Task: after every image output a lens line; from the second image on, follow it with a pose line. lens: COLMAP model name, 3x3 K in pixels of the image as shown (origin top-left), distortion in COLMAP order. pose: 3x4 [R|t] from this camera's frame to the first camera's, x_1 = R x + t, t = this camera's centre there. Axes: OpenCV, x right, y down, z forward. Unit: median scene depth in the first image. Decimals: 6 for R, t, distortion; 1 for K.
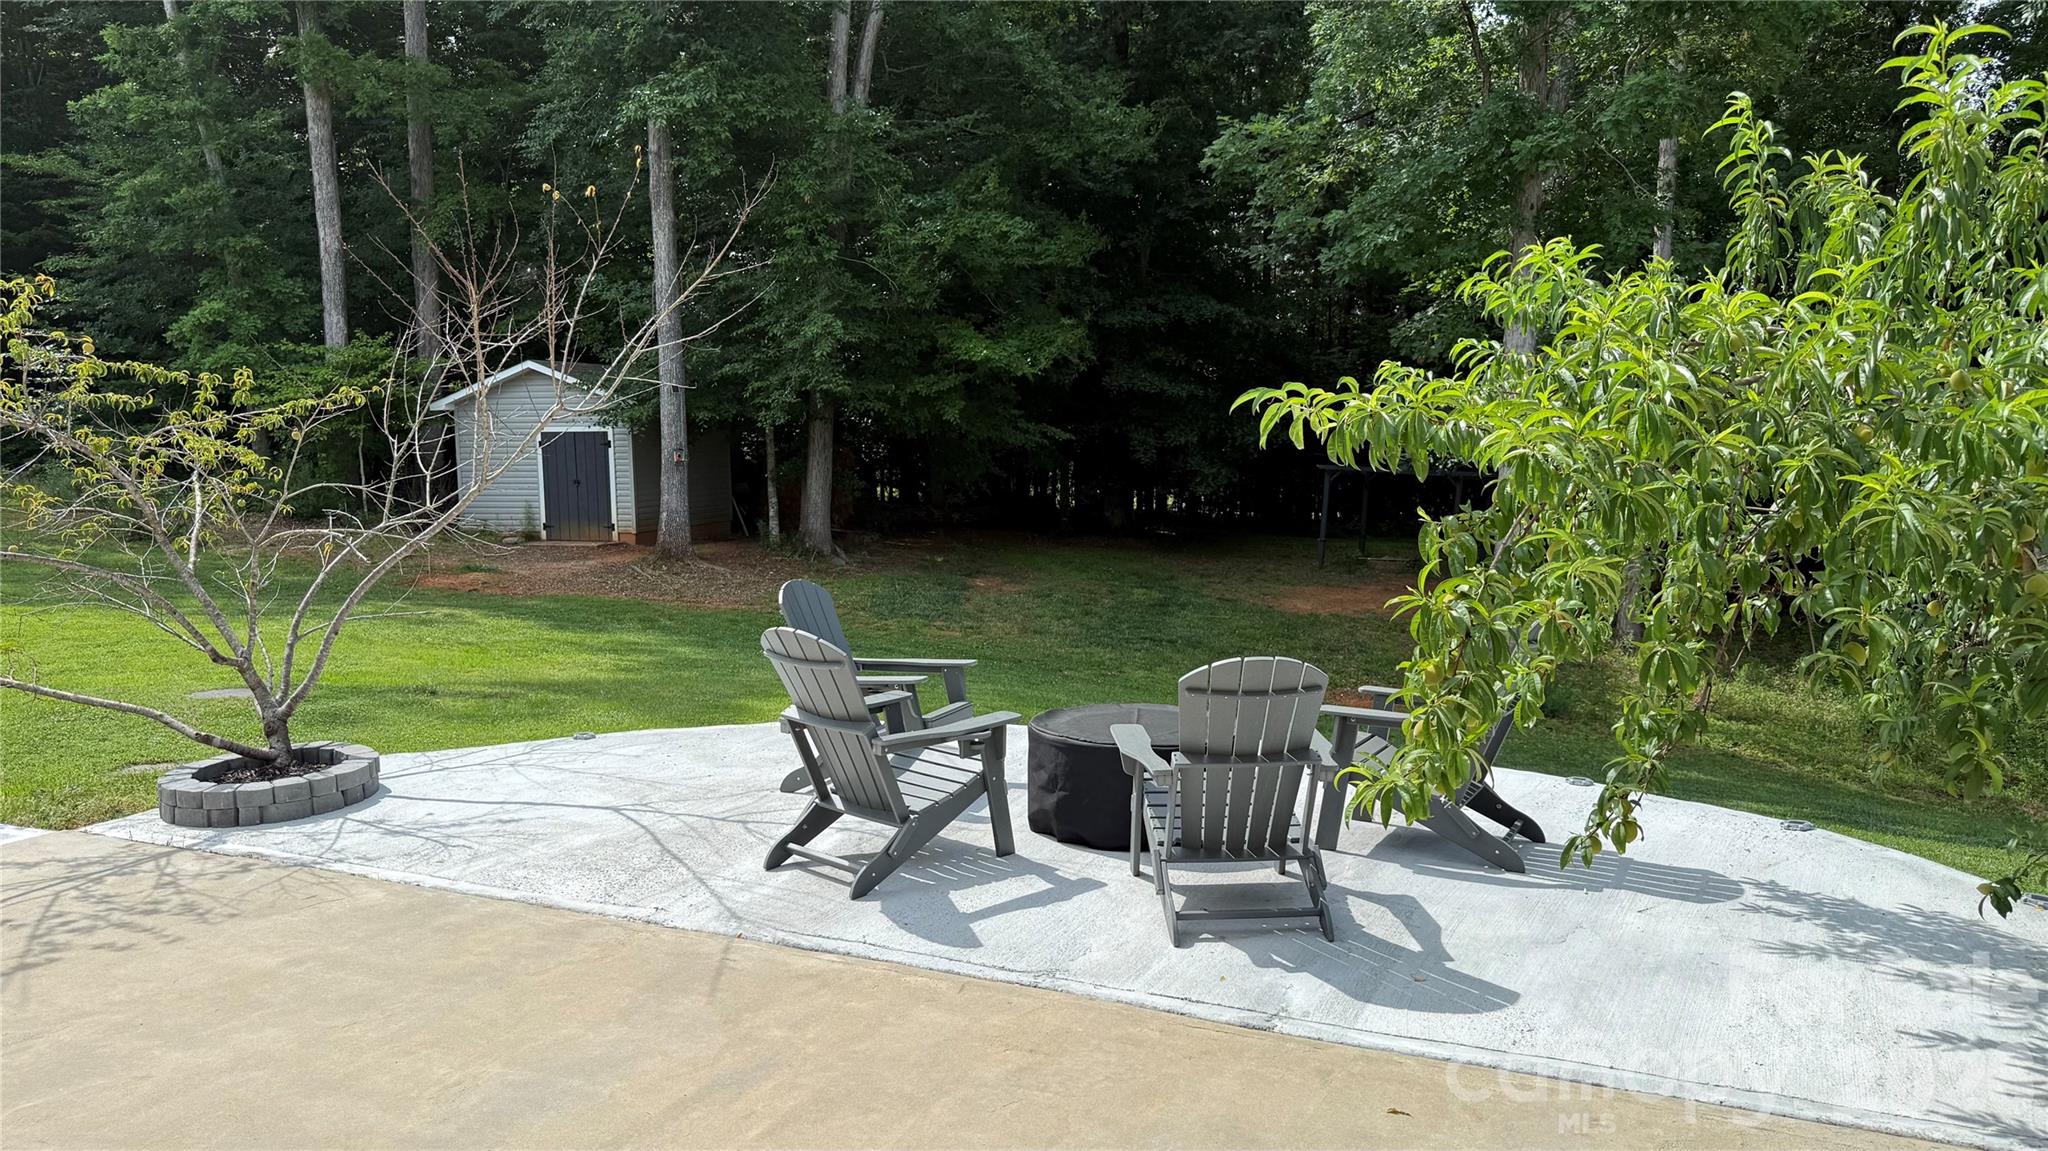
lens RADIAL K [[1452.8, 0, 1025.3], [0, 1452.8, 582.7], [0, 0, 1]] dist [0.057680, -0.080462]
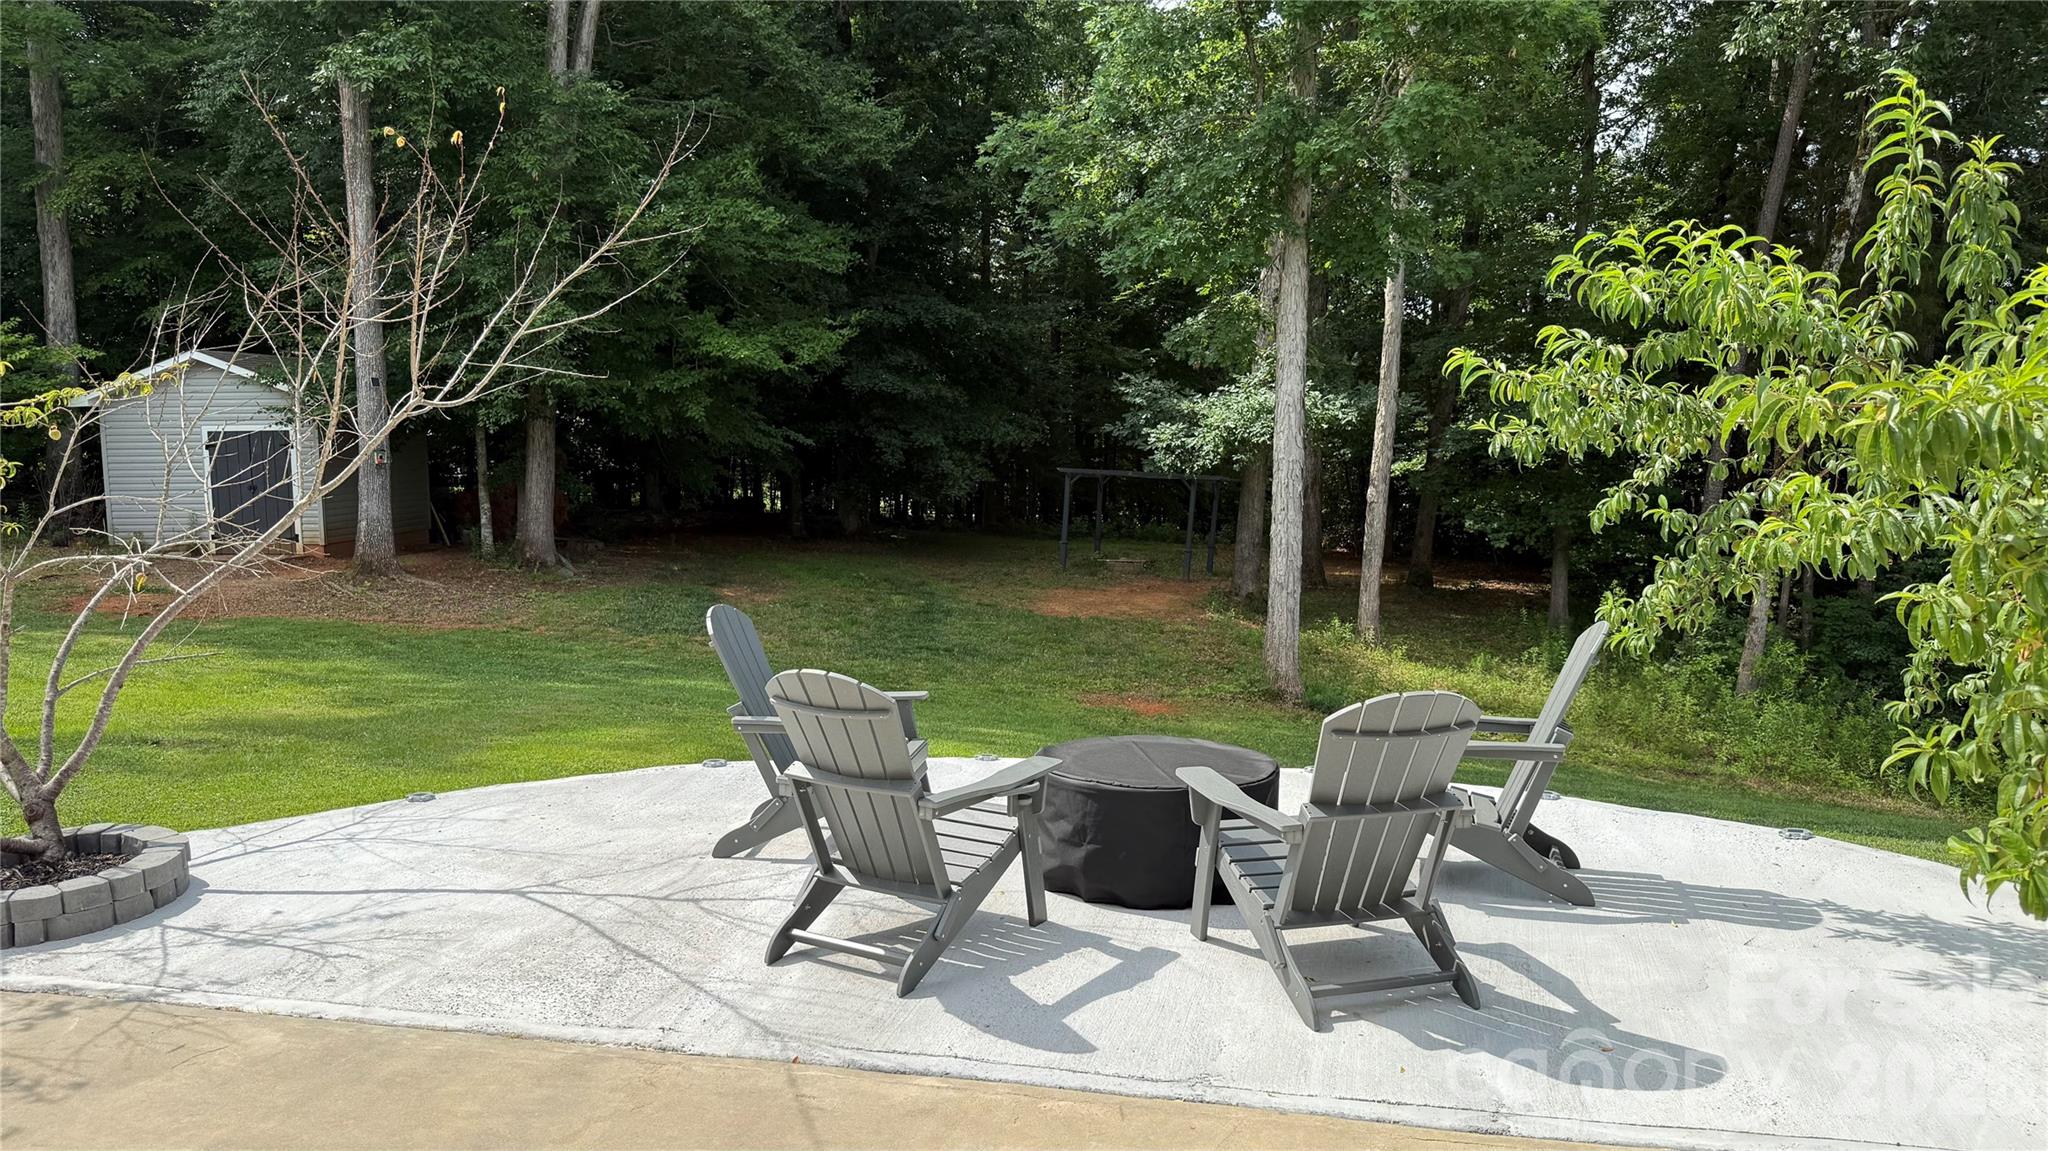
lens RADIAL K [[1452.8, 0, 1018.7], [0, 1452.8, 579.6], [0, 0, 1]] dist [0.057680, -0.080462]
pose [[0.977193, -0.018298, 0.211561, -0.081689], [0.019044, 0.999818, -0.001488, -0.006103], [-0.211496, 0.005483, 0.977364, 0.064045]]
